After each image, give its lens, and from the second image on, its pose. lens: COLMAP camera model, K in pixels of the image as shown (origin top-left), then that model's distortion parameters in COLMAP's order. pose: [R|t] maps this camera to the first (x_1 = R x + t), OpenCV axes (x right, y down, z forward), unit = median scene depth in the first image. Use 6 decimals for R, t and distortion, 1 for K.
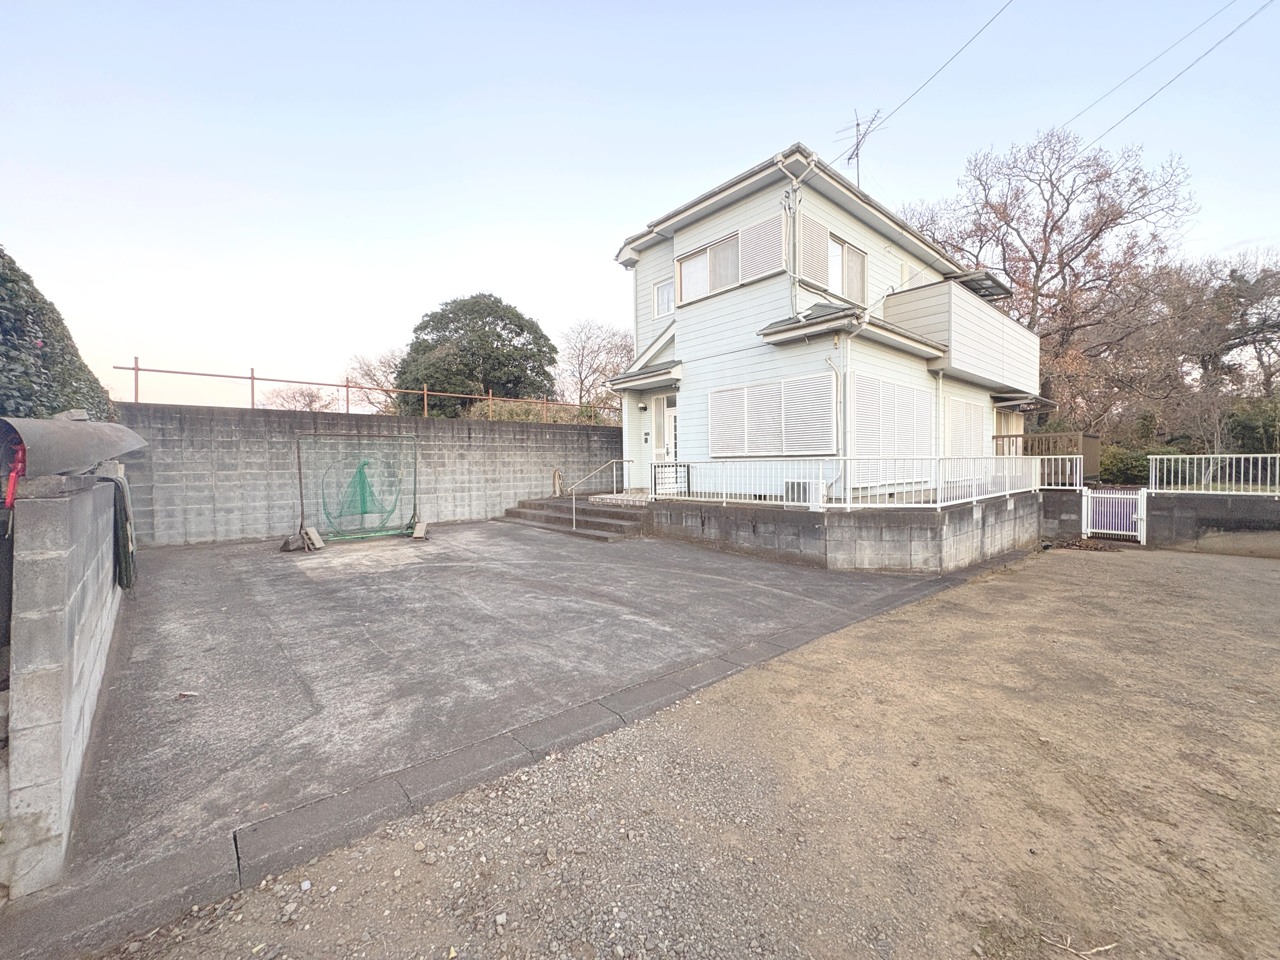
lens RADIAL K [[507.4, 0, 641.7], [0, 507.4, 476.1], [0, 0, 1]] dist [0.001566, -0.000109]
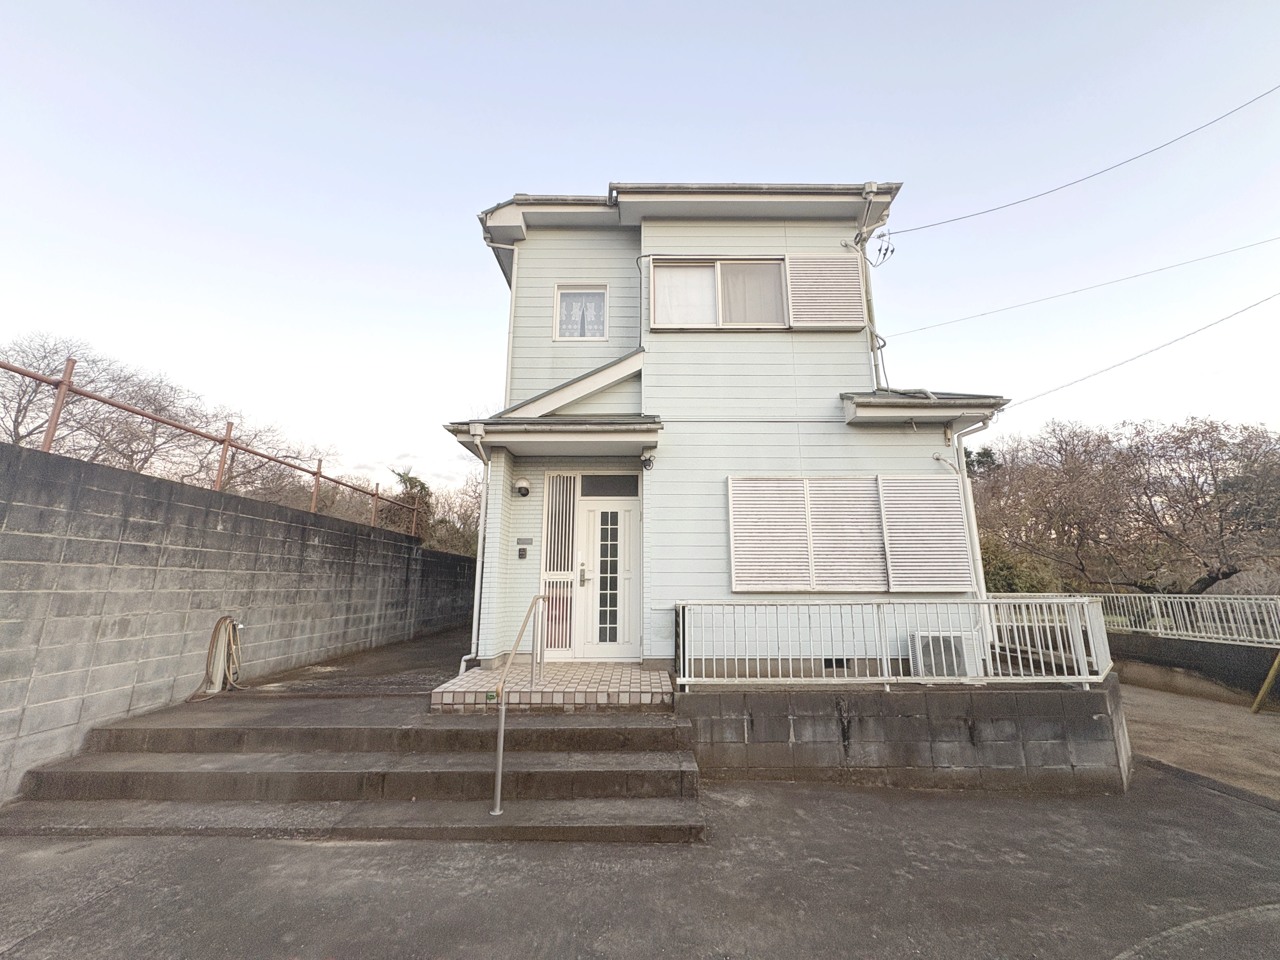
lens RADIAL K [[507.4, 0, 641.7], [0, 507.4, 476.1], [0, 0, 1]] dist [0.001566, -0.000109]
pose [[0.658758, 0.172900, 0.732218, -0.346086], [0.009644, 0.971214, -0.238011, -0.028008], [-0.752293, 0.163853, 0.638128, 0.674549]]
